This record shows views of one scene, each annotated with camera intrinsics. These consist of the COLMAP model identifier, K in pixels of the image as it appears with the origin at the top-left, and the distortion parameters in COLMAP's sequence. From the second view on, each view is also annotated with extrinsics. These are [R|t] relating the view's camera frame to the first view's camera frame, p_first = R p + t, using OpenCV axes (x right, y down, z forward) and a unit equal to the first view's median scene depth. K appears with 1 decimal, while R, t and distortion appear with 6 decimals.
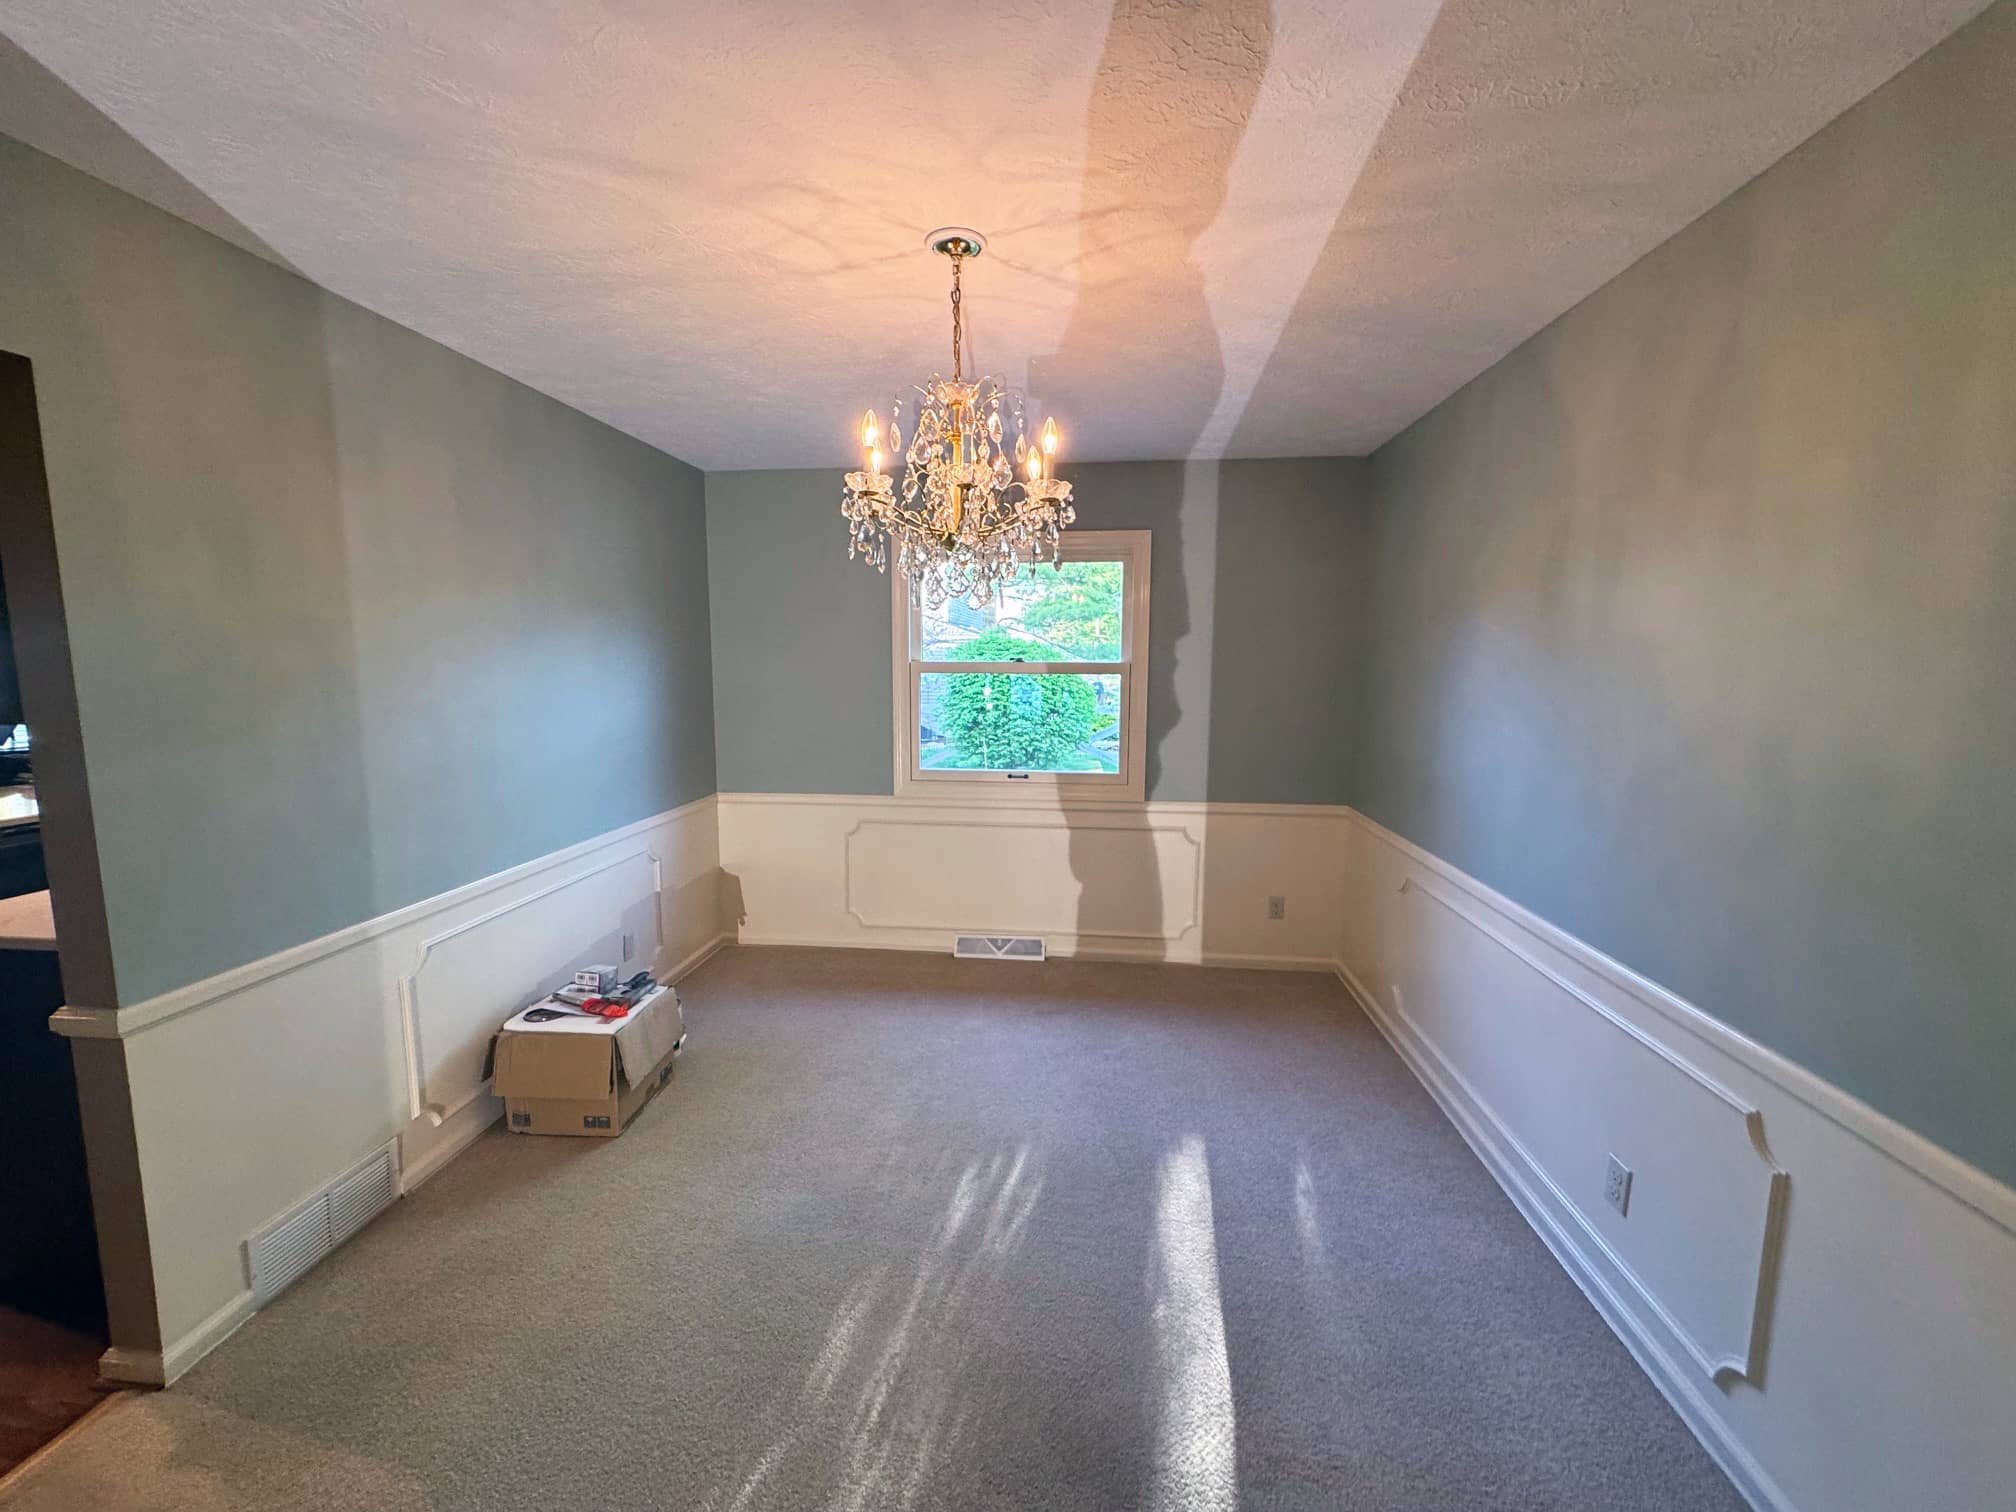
lens RADIAL K [[809.2, 0, 1008.0], [0, 809.2, 756.0], [0, 0, 1]] dist [0.000550, 0.000337]
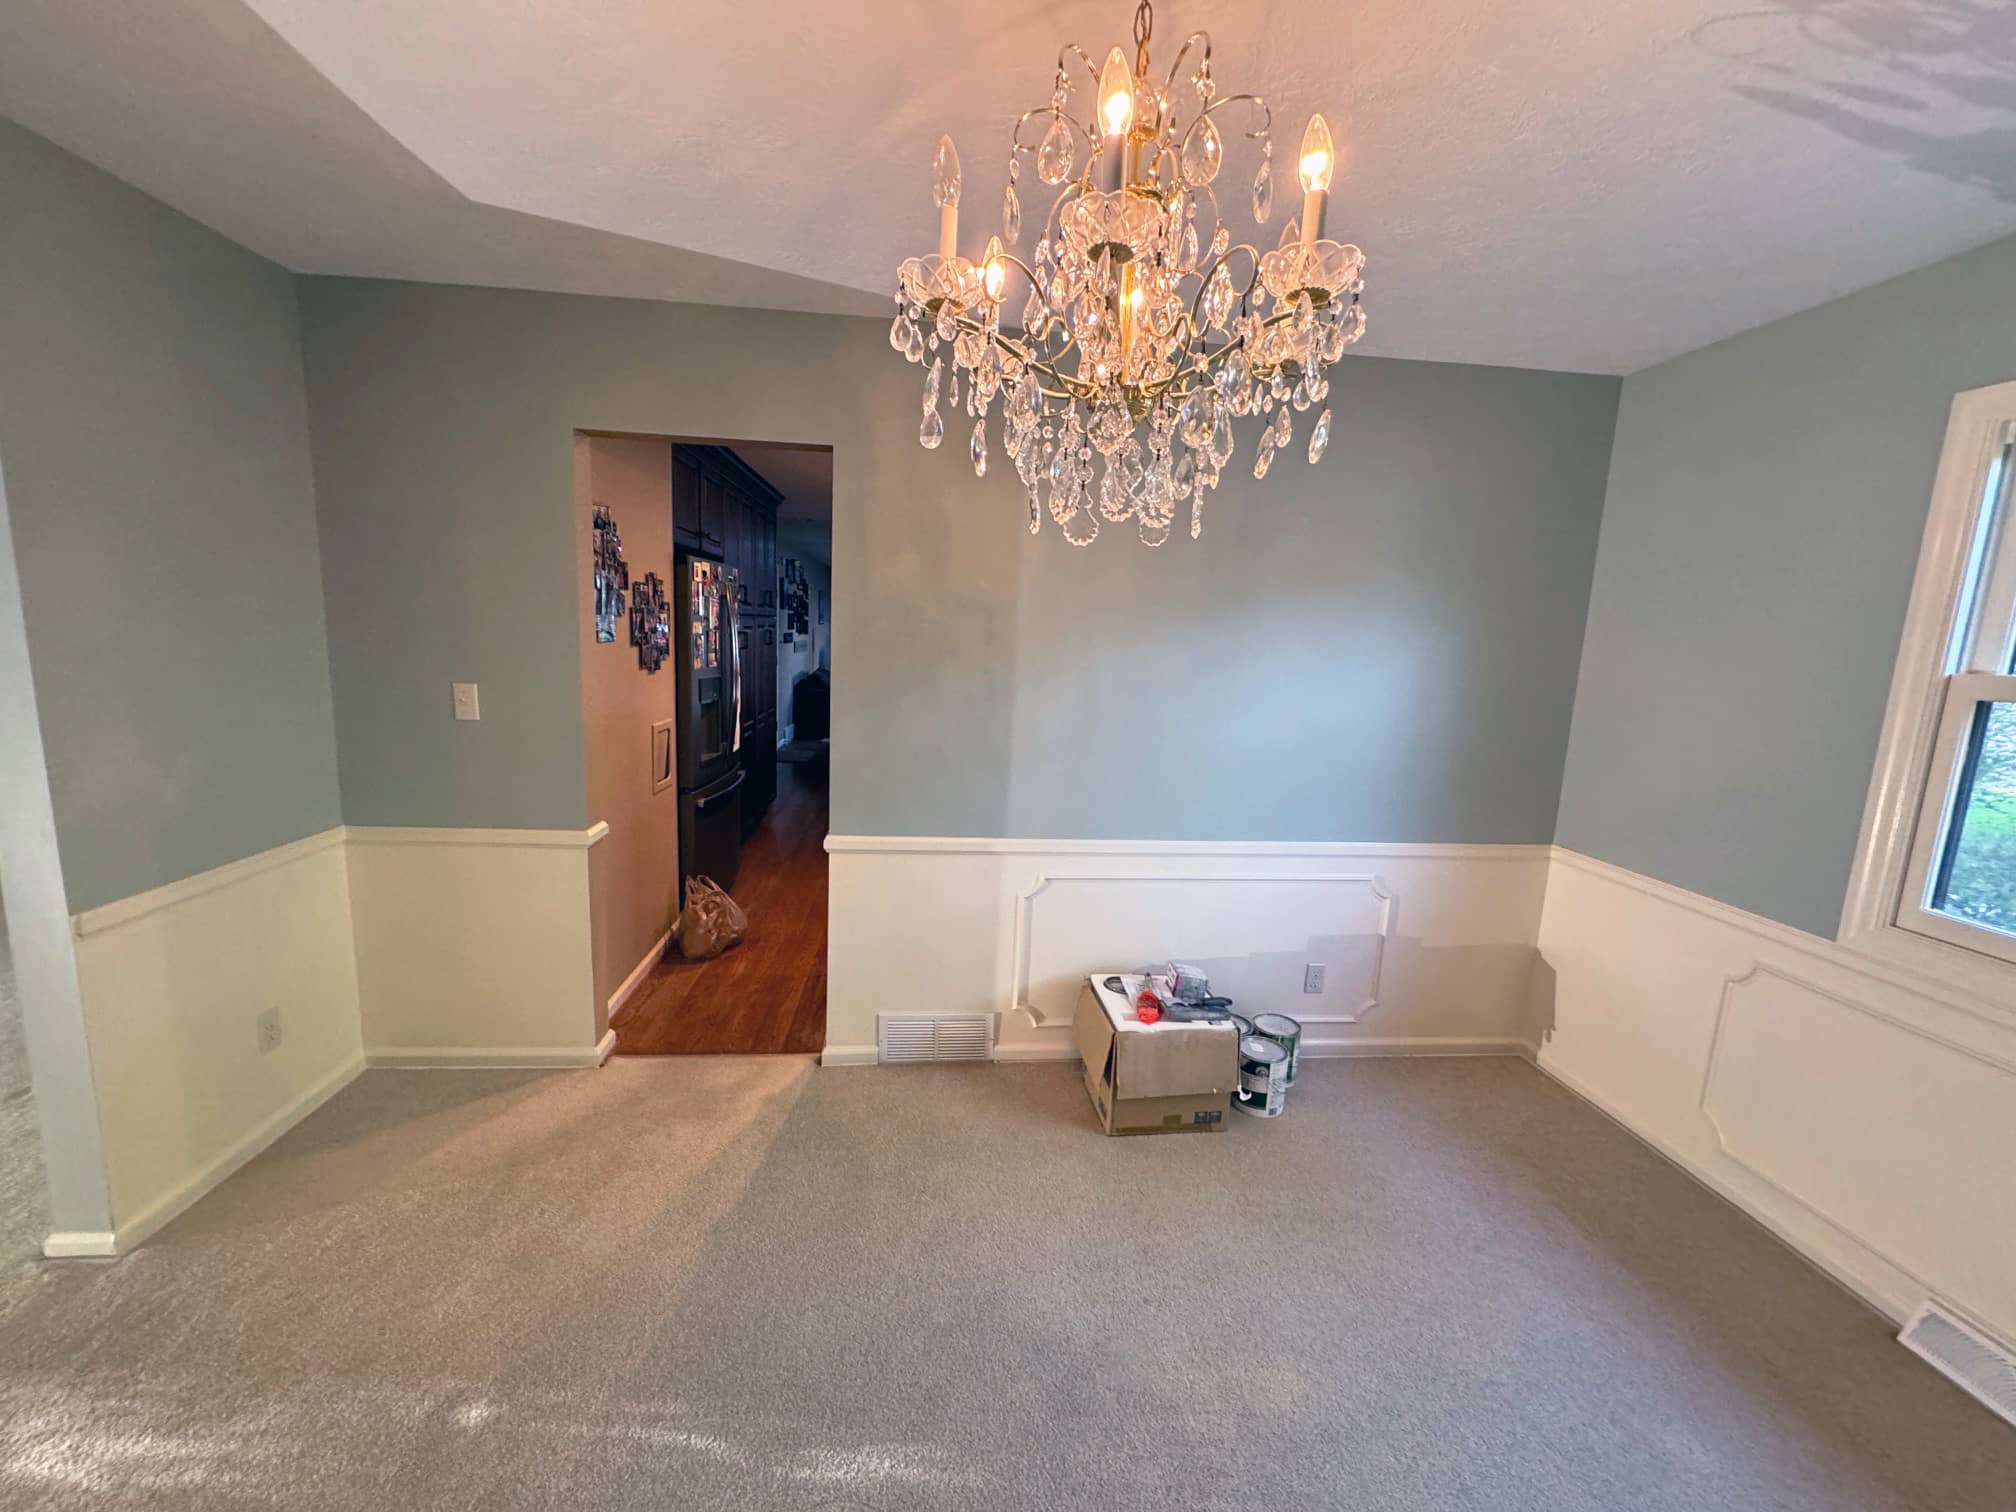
lens RADIAL K [[809.2, 0, 1008.0], [0, 809.2, 756.0], [0, 0, 1]] dist [0.000550, 0.000337]
pose [[0.196387, 0.155065, -0.968187, 0.322949], [-0.158837, 0.979405, 0.124643, -0.064319], [0.967576, 0.129305, 0.216972, 0.566522]]
